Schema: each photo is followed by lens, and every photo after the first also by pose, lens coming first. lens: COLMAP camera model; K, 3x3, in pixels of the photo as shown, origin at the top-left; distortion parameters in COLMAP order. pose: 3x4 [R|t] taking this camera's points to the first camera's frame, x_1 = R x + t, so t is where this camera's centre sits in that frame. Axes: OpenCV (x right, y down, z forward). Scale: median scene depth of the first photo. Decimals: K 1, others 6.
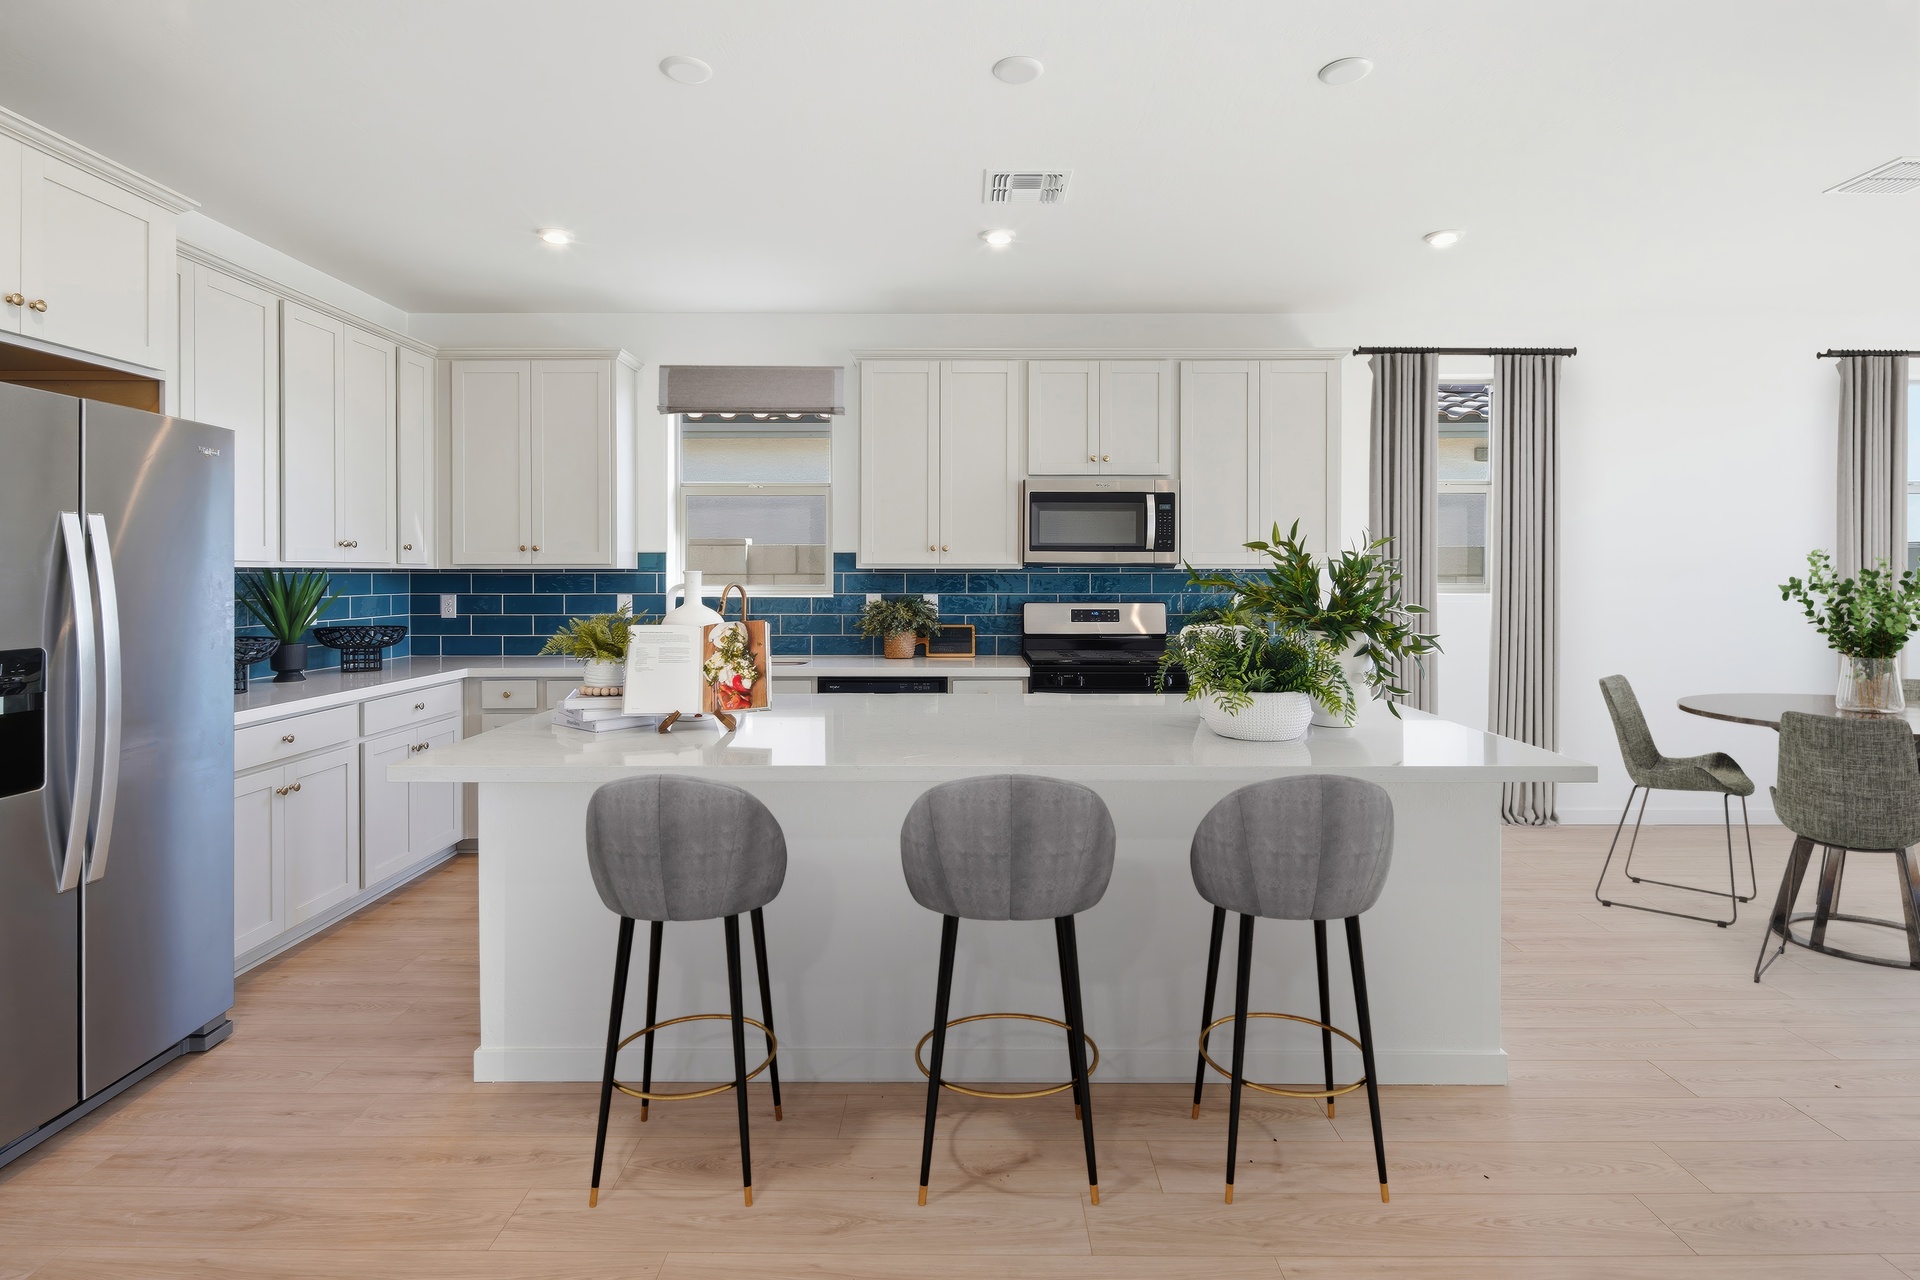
lens RADIAL K [[954.2, 0, 956.5], [0, 954.2, 586.2], [0, 0, 1]] dist [0.031021, -0.018417]
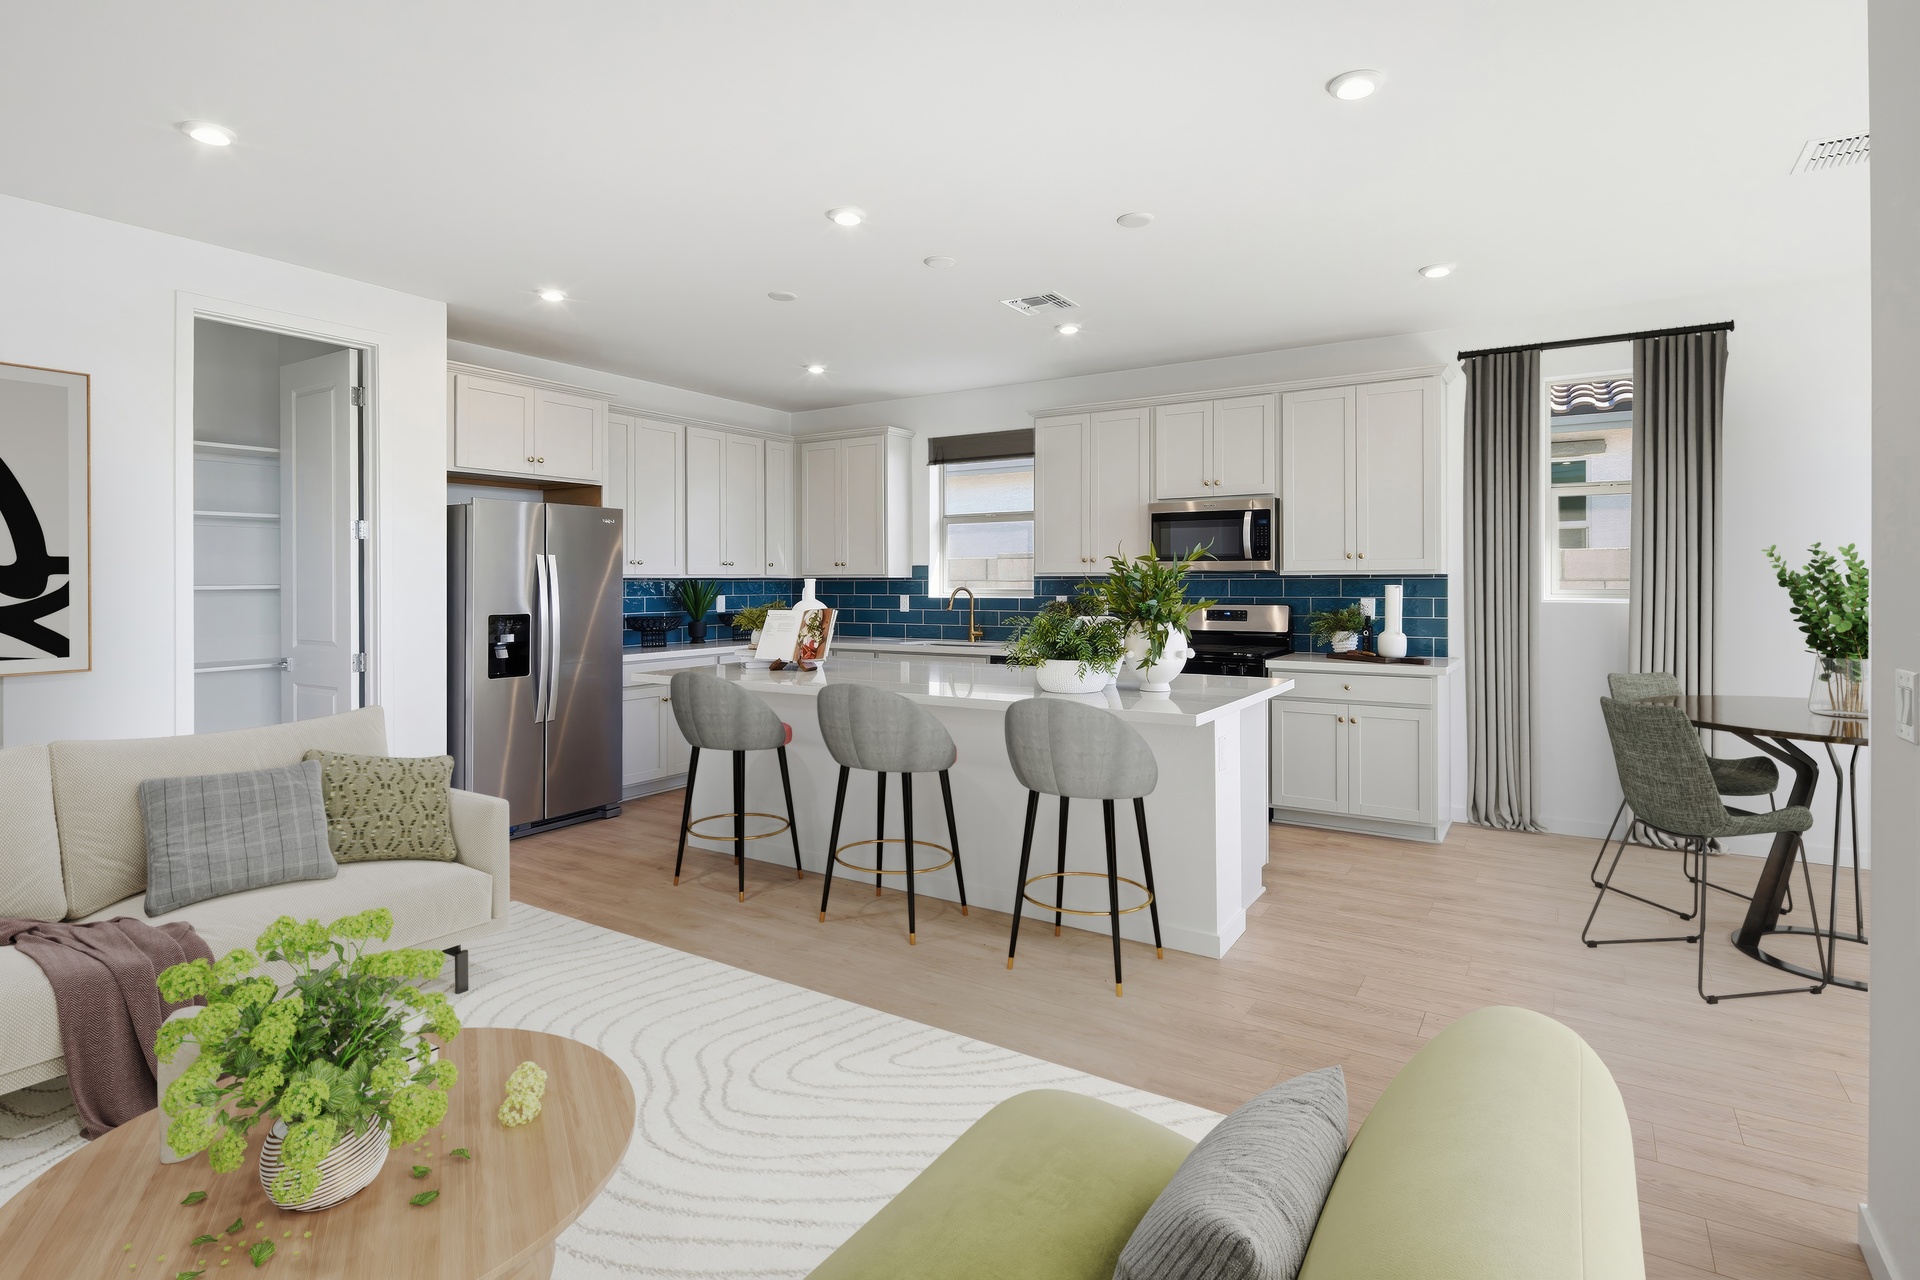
lens RADIAL K [[954.2, 0, 956.5], [0, 954.2, 586.2], [0, 0, 1]] dist [0.031021, -0.018417]
pose [[0.846556, 0.000023, -0.532299, 0.523374], [-0.003601, 0.999977, -0.005684, 0.003282], [0.532287, 0.006729, 0.846537, -0.179052]]
